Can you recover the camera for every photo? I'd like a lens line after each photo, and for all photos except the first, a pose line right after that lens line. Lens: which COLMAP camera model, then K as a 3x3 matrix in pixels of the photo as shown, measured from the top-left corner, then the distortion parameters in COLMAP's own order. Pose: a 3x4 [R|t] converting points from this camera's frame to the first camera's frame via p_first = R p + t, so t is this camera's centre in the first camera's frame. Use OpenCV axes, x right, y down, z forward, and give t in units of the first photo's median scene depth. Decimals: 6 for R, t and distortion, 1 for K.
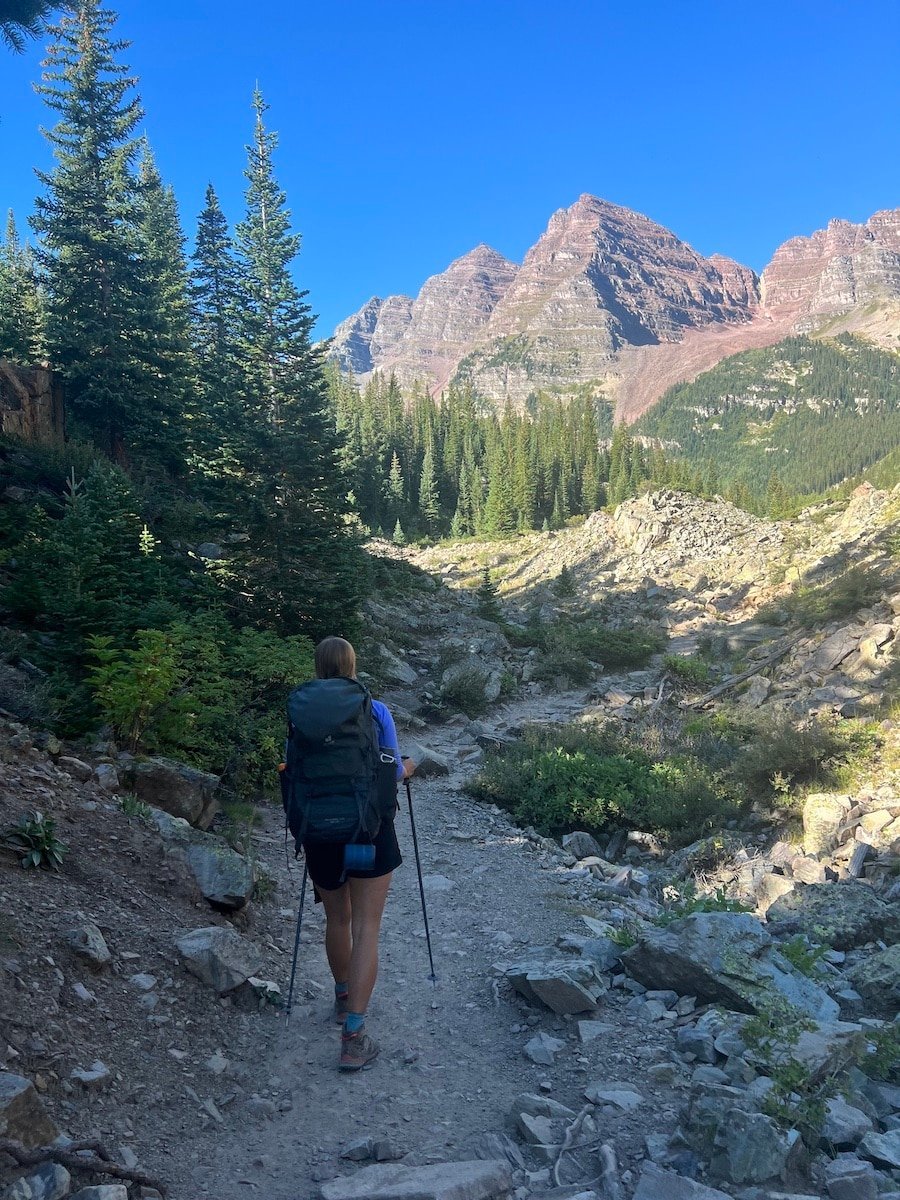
lens RADIAL K [[887.8, 0, 450.0], [0, 887.8, 600.0], [0, 0, 1]] dist [0.109014, -0.166004]
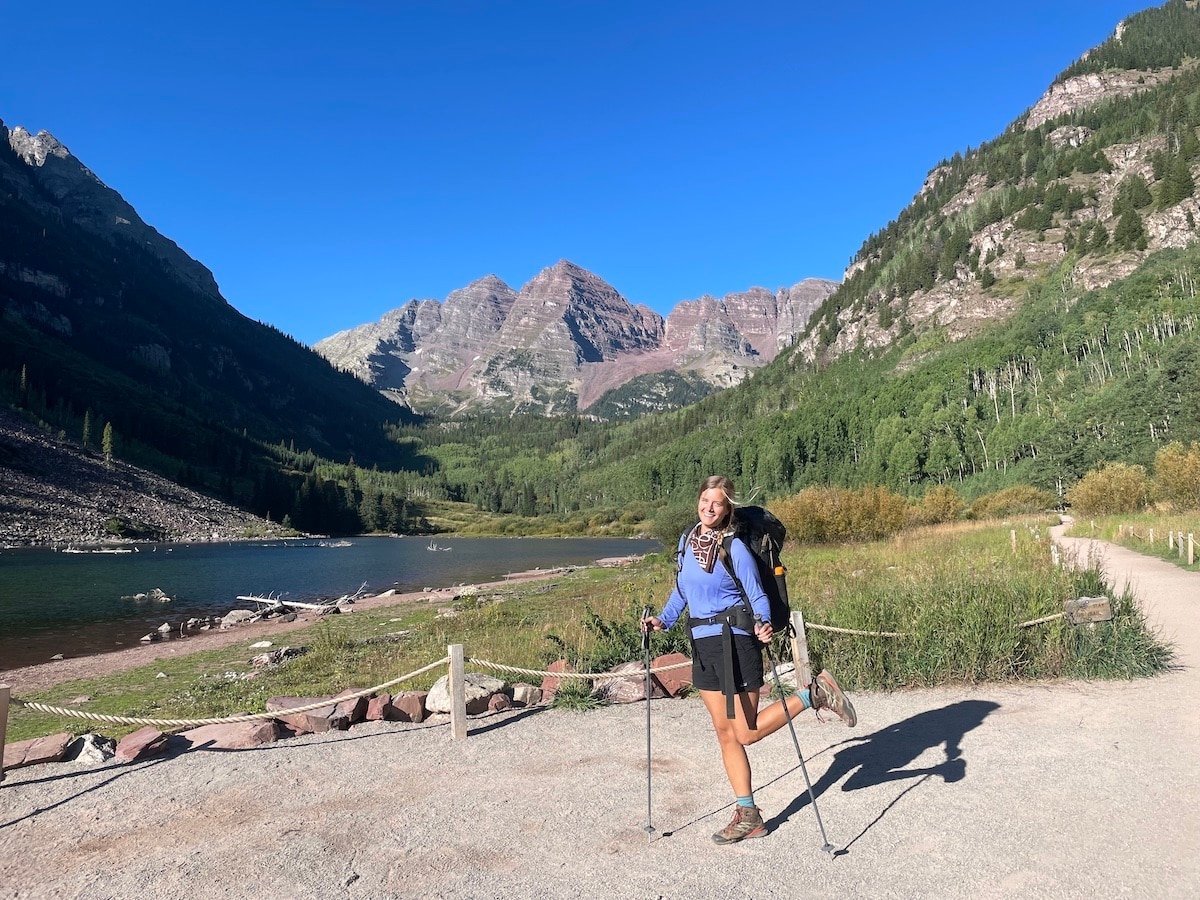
lens RADIAL K [[887.8, 0, 600.2], [0, 887.8, 434.3], [0, 0, 1]] dist [0.109014, -0.166004]
pose [[0.974607, 0.065563, 0.214109, -0.127404], [-0.036692, 0.990011, -0.136135, 0.087490], [-0.220895, 0.124822, 0.967277, -0.621365]]
